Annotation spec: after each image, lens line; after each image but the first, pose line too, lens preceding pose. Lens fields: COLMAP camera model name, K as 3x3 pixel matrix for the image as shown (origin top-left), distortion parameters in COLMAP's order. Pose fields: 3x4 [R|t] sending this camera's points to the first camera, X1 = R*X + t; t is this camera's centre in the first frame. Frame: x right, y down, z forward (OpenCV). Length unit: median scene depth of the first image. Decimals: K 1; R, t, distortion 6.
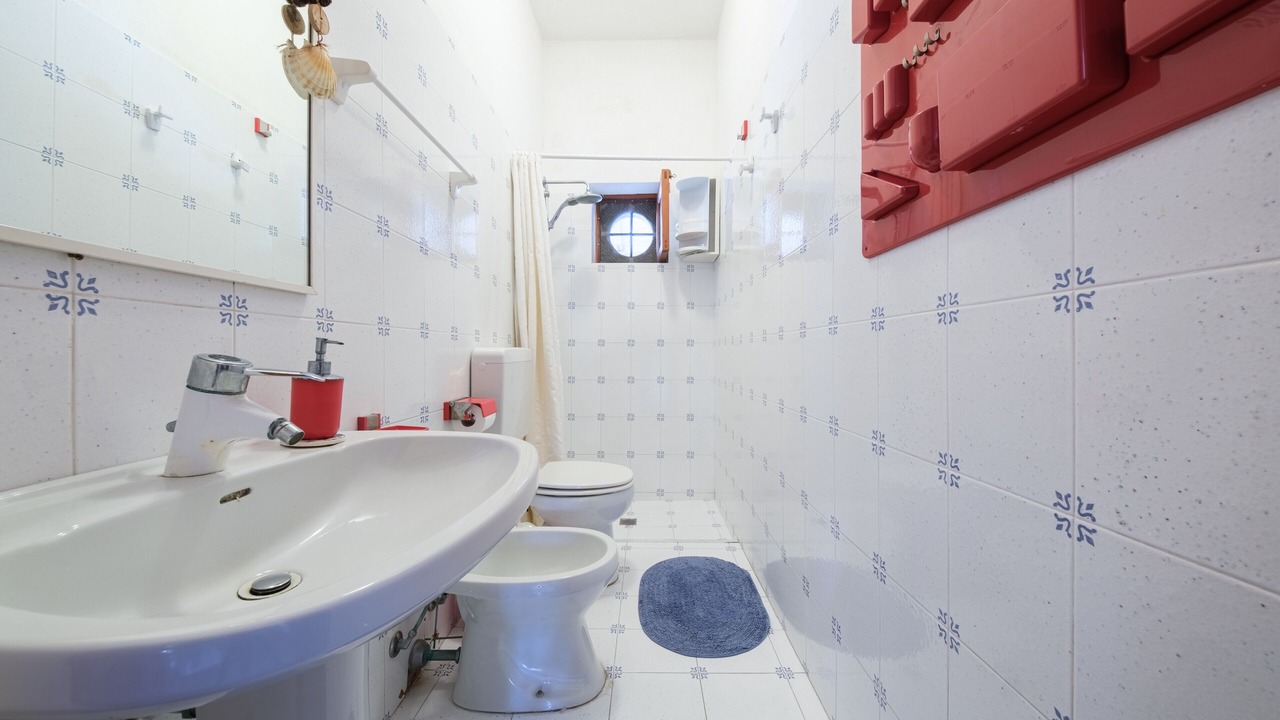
lens RADIAL K [[444.2, 0, 646.5], [0, 444.2, 357.8], [0, 0, 1]] dist [0.039390, -0.017035]
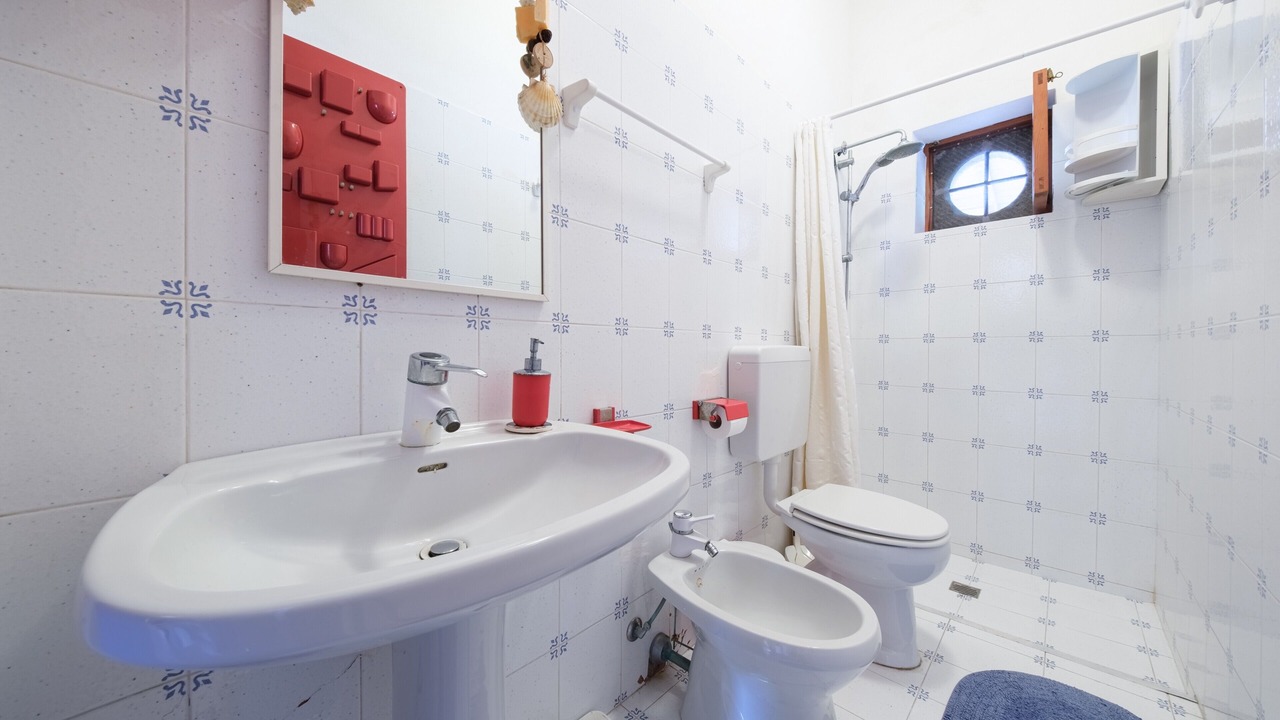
lens RADIAL K [[444.2, 0, 646.5], [0, 444.2, 357.8], [0, 0, 1]] dist [0.039390, -0.017035]
pose [[0.724211, 0.009804, -0.689509, 0.141343], [-0.007957, 0.999951, 0.005860, -0.001851], [0.689533, 0.001242, 0.724253, 0.210335]]
